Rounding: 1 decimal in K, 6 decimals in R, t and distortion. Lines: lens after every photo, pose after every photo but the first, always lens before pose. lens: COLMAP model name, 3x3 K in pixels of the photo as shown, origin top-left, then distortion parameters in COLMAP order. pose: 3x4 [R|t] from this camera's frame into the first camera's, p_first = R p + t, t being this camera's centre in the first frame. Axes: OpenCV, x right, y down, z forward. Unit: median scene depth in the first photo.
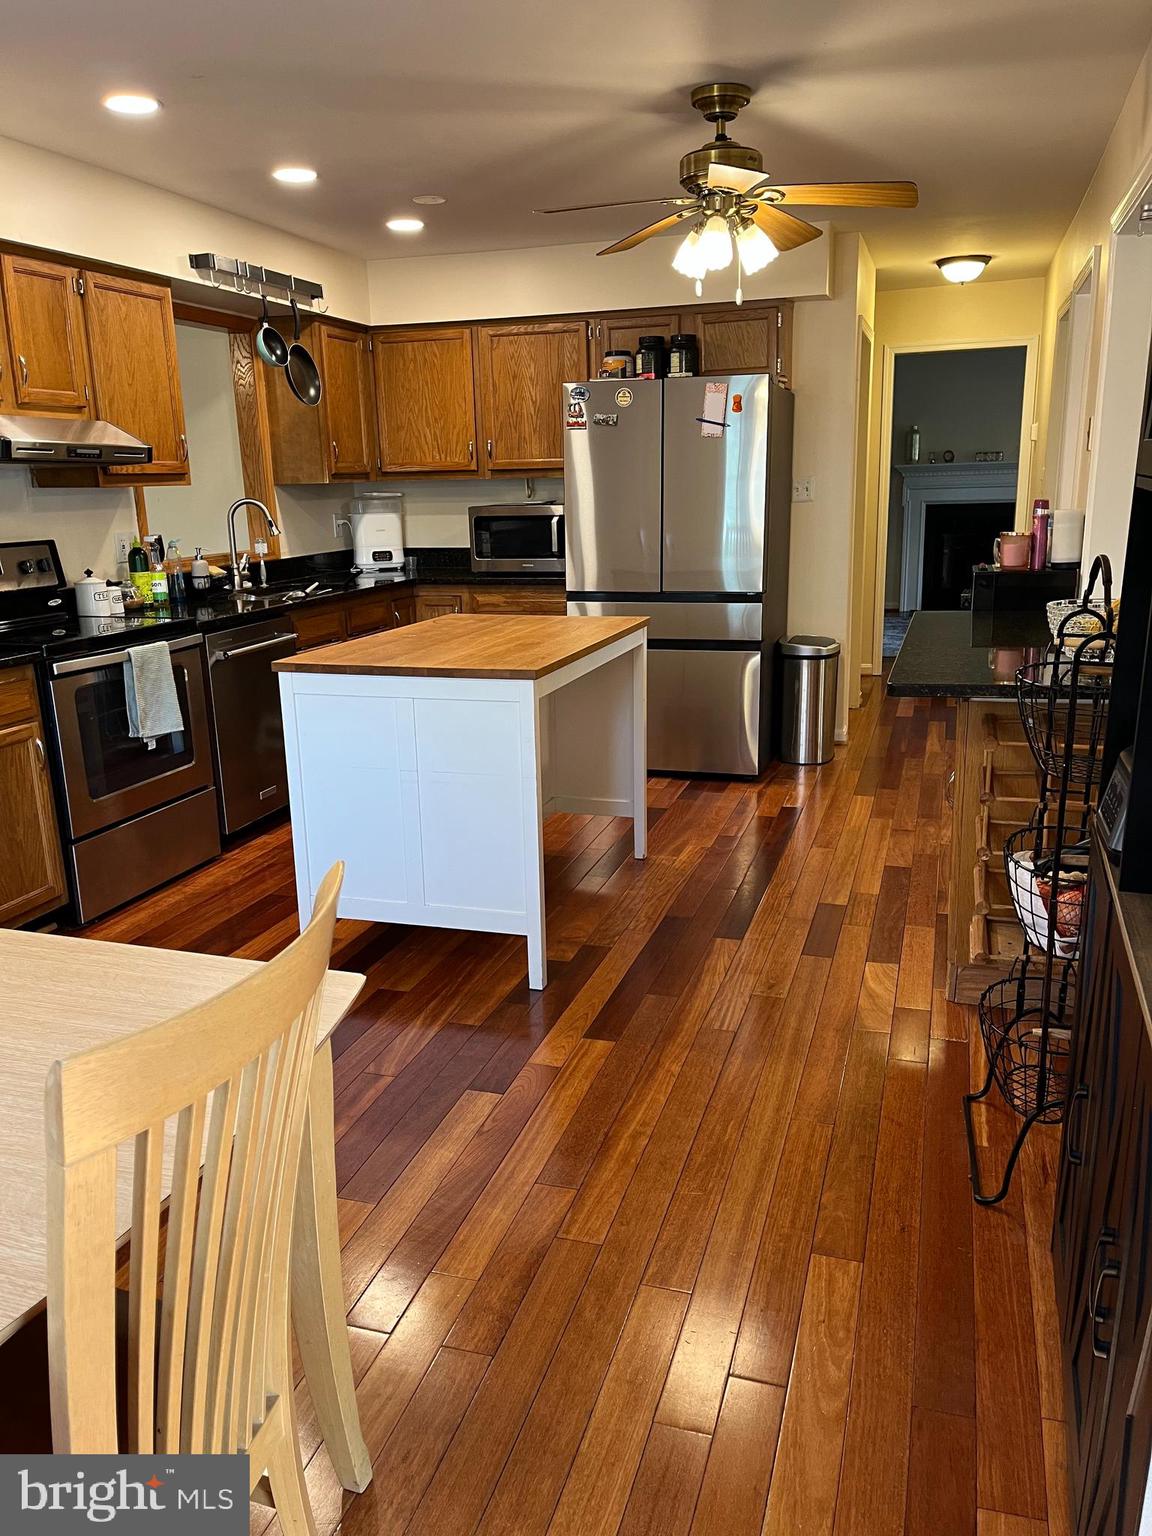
lens RADIAL K [[1167.6, 0, 574.7], [0, 1167.6, 780.9], [0, 0, 1]] dist [0.059355, -0.052476]
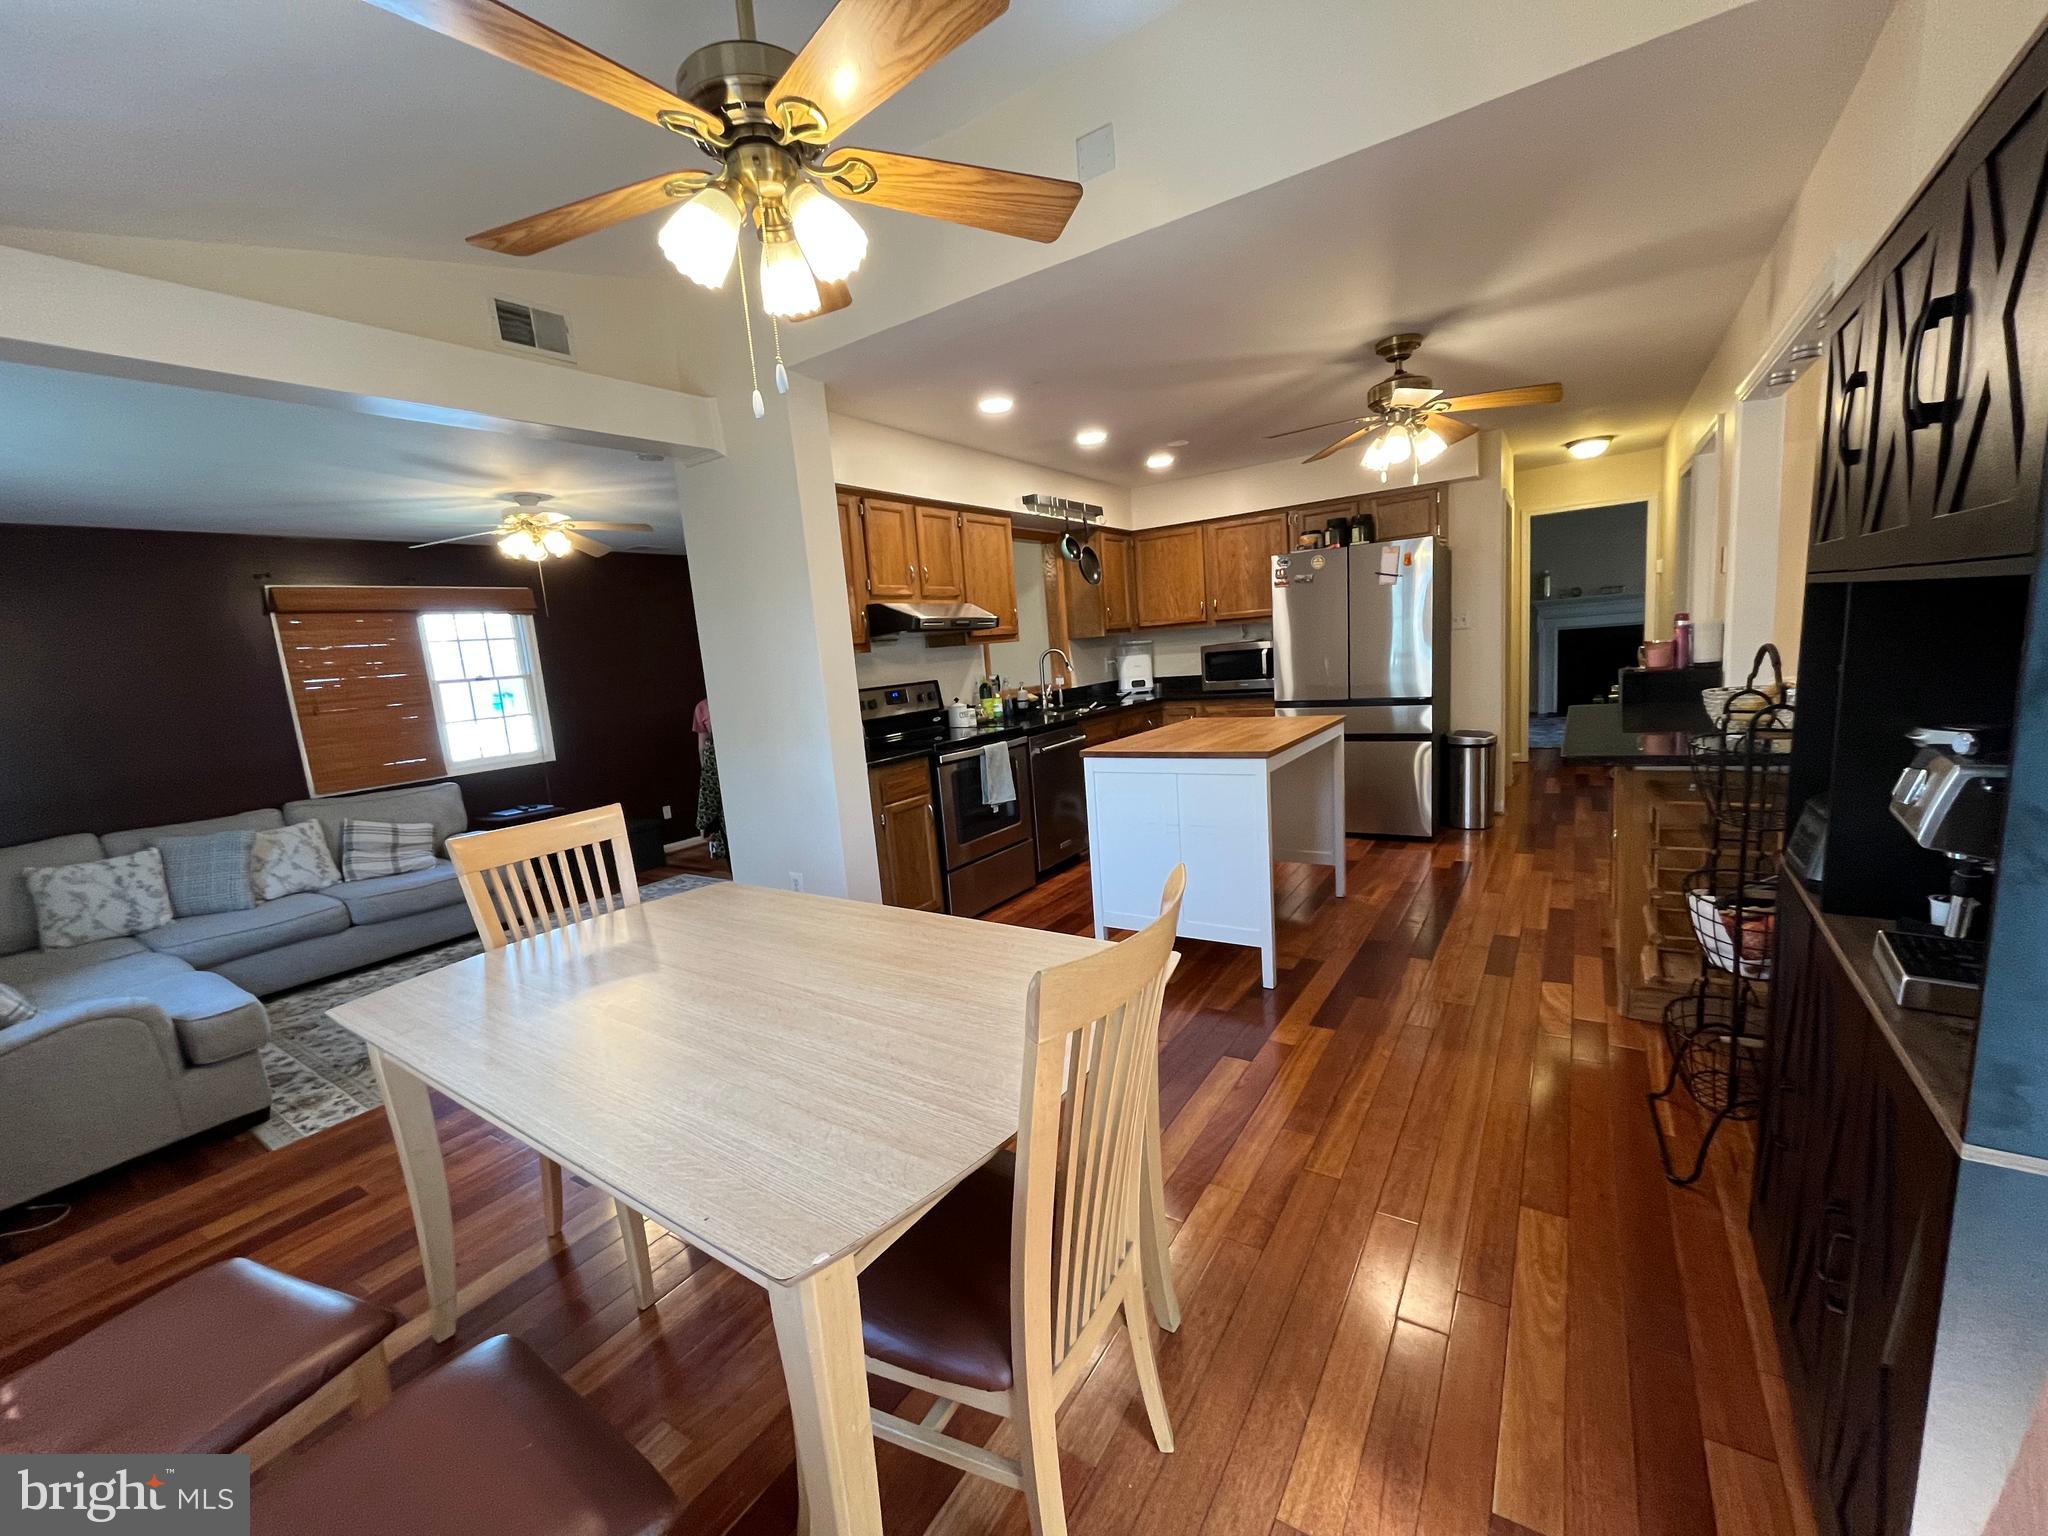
lens RADIAL K [[827.6, 0, 1020.4], [0, 827.6, 777.1], [0, 0, 1]] dist [-0.004684, 0.000270]
pose [[0.959902, -0.009340, -0.280181, -0.026399], [-0.014282, 0.996518, -0.082149, 0.012472], [0.279972, 0.082857, 0.956426, -0.009885]]
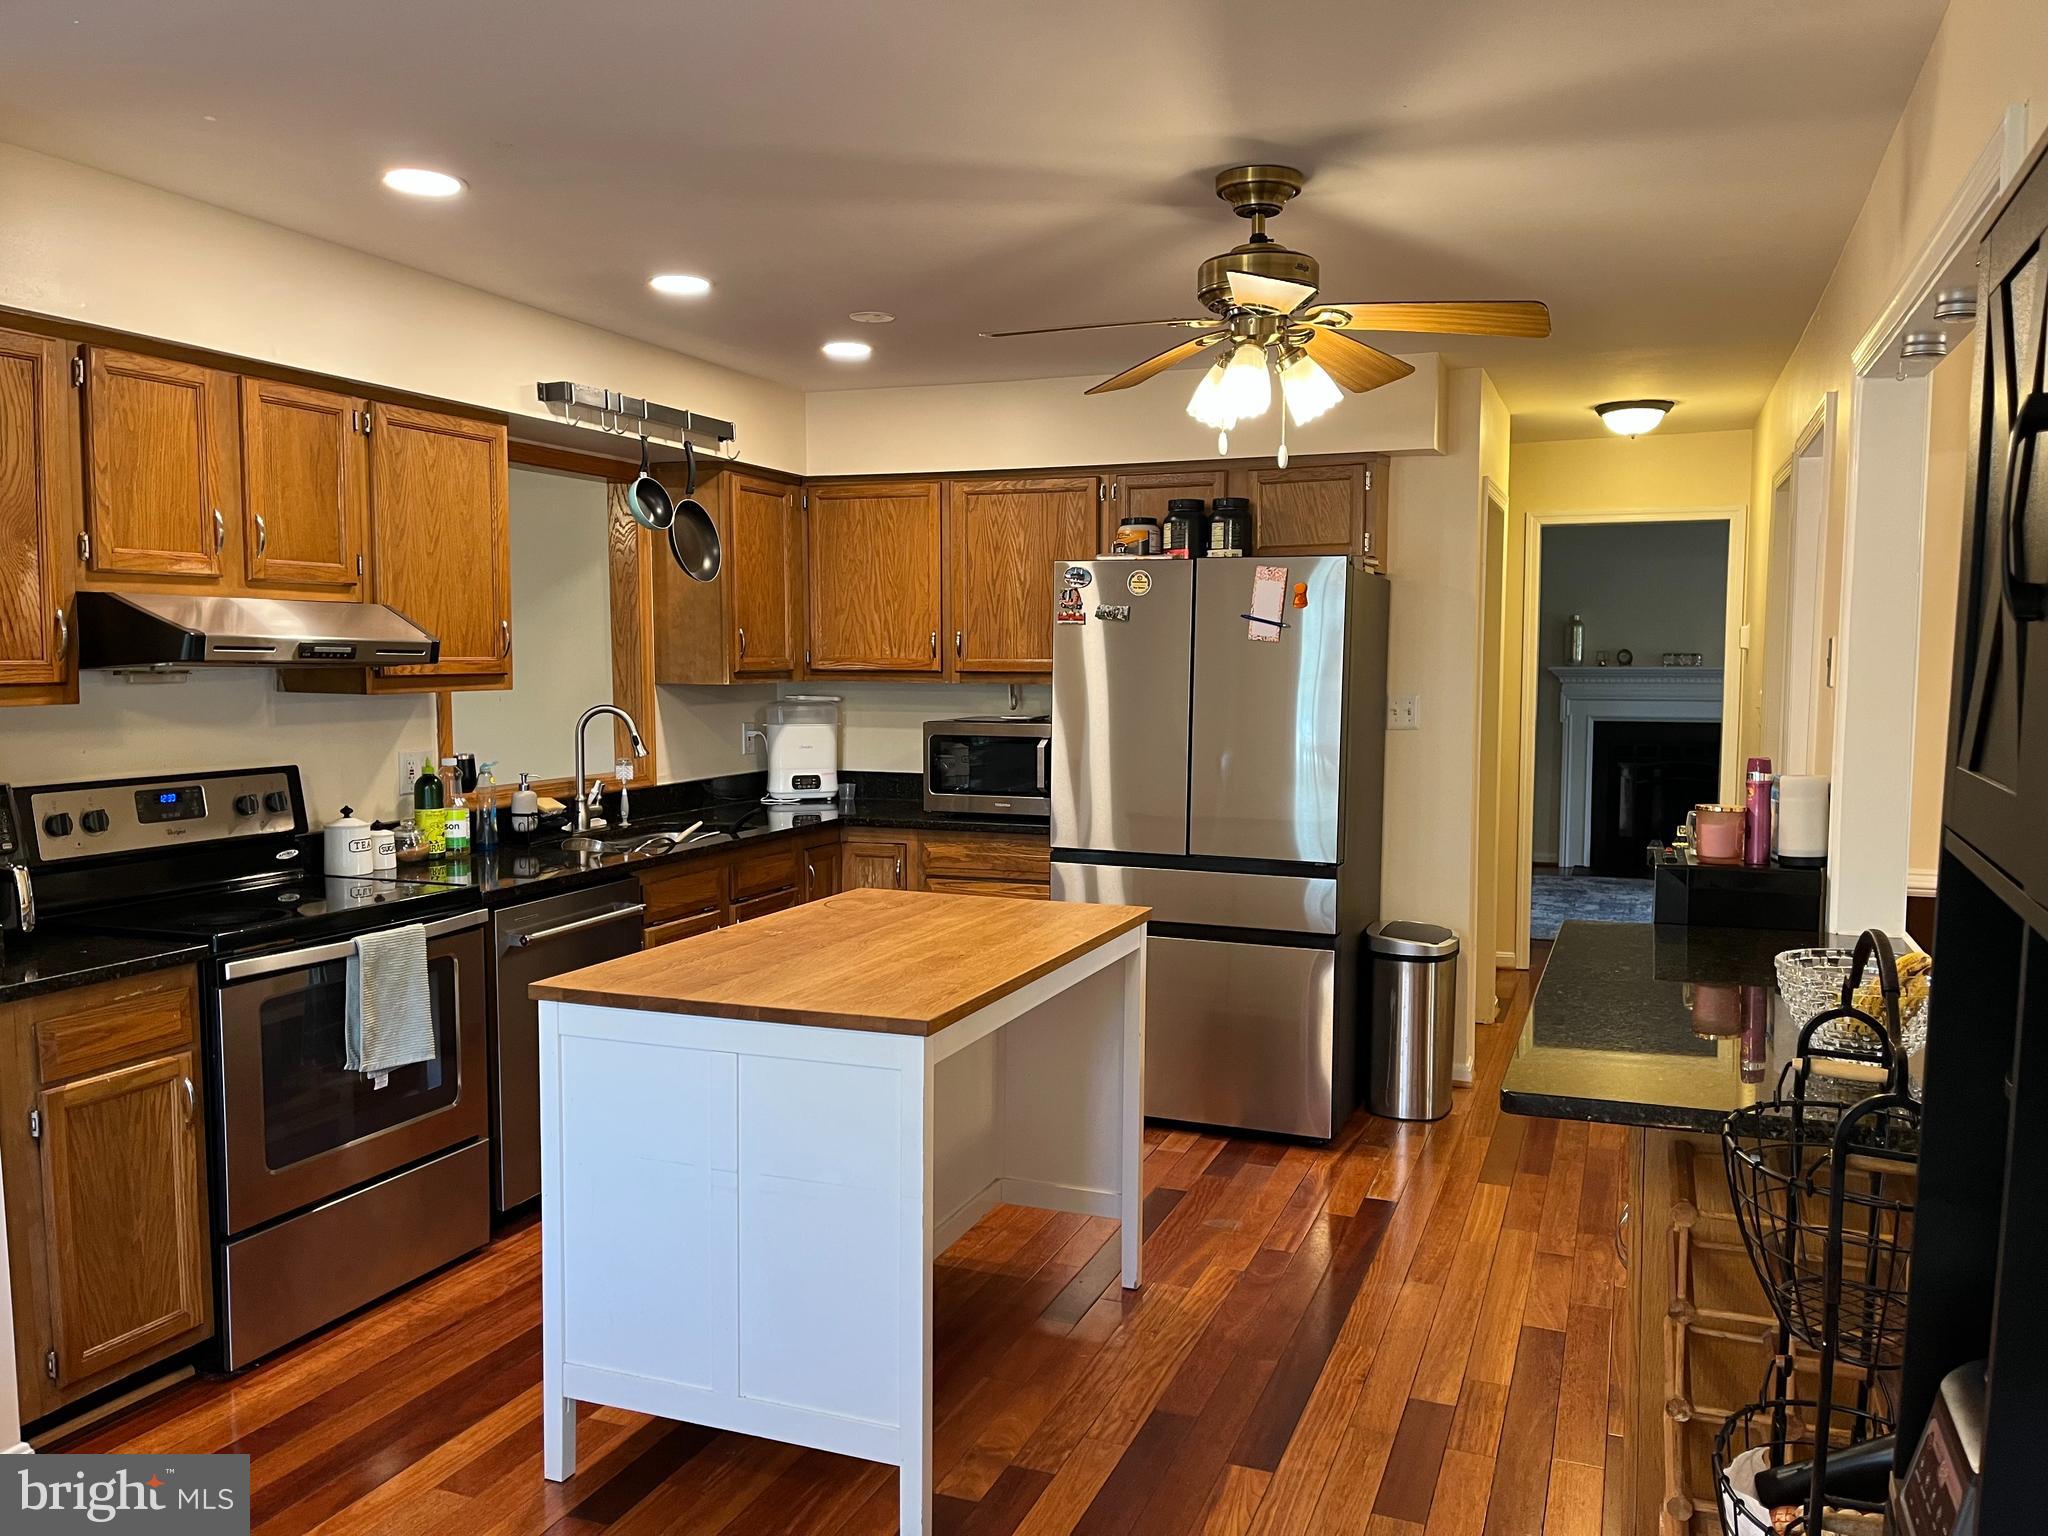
lens RADIAL K [[1556.8, 0, 1031.5], [0, 1556.8, 785.0], [0, 0, 1]] dist [0.059355, -0.052476]
pose [[0.997413, 0.033260, -0.063727, 0.044944], [-0.043500, 0.985042, -0.166733, -0.053919], [0.057228, 0.169074, 0.983941, 0.110315]]
